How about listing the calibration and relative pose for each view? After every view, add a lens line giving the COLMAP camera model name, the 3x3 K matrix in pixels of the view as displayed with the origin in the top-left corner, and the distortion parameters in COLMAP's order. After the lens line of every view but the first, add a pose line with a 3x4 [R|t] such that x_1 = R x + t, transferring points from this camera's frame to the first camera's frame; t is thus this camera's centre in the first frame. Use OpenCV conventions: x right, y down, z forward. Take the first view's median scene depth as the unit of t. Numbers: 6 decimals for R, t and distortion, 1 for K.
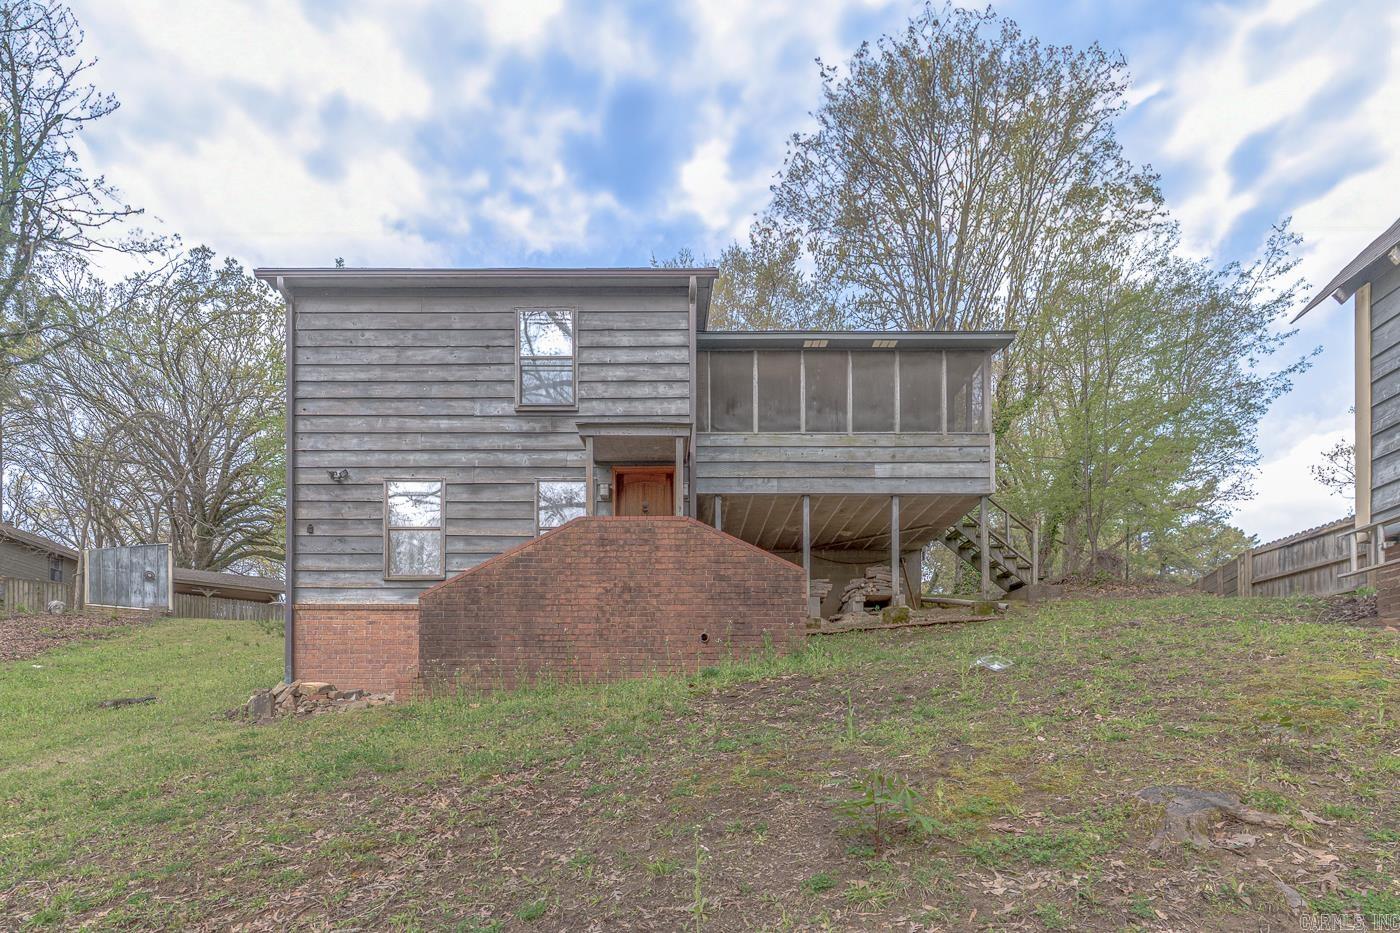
lens RADIAL K [[676.1, 0, 700.1], [0, 676.1, 469.2], [0, 0, 1]] dist [-0.001039, 0.001314]
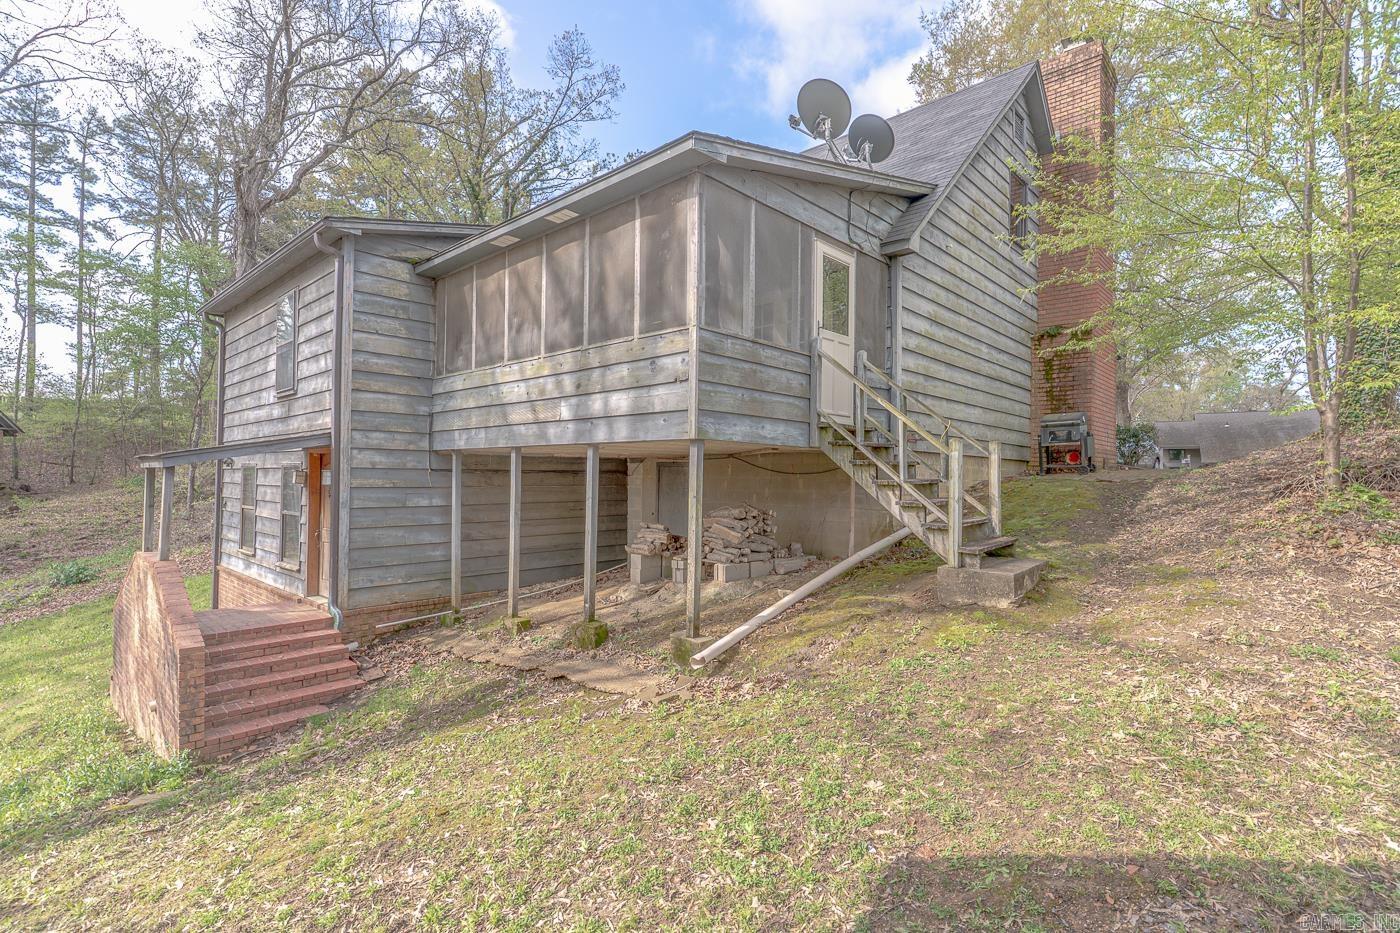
lens RADIAL K [[676.1, 0, 697.8], [0, 676.1, 472.5], [0, 0, 1]] dist [-0.001039, 0.001314]
pose [[0.737212, -0.001788, -0.675659, 0.795505], [-0.002871, 0.999979, -0.005779, 0.065489], [0.675656, 0.006200, 0.737191, 0.623321]]
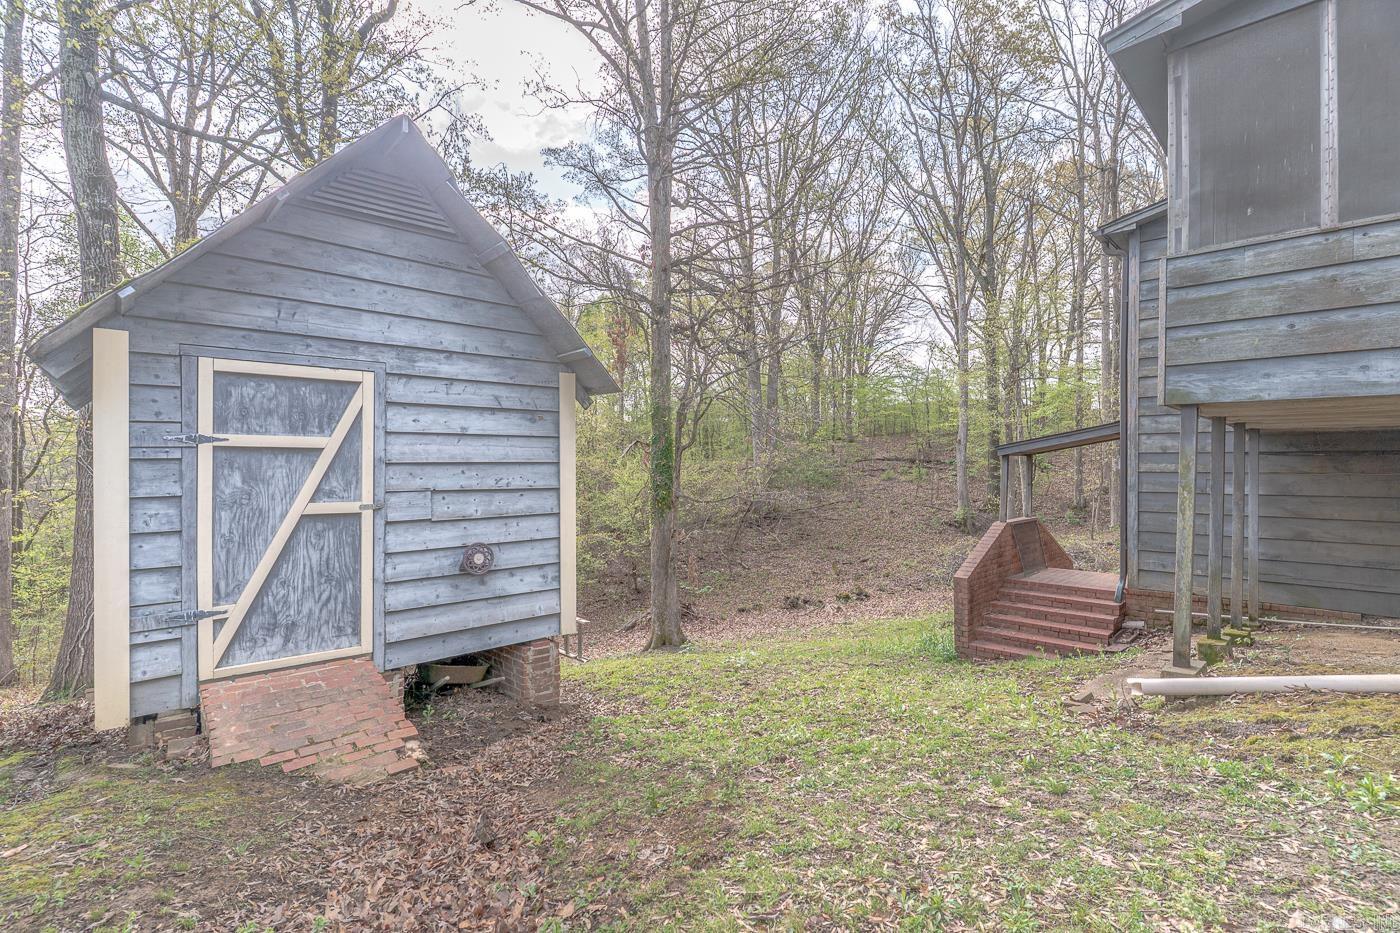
lens RADIAL K [[676.1, 0, 699.1], [0, 676.1, 462.9], [0, 0, 1]] dist [-0.001039, 0.001314]
pose [[-0.709035, -0.001412, -0.705171, 0.907948], [-0.000109, 0.999998, -0.001893, 0.069643], [0.705173, -0.001265, -0.709034, 1.079964]]
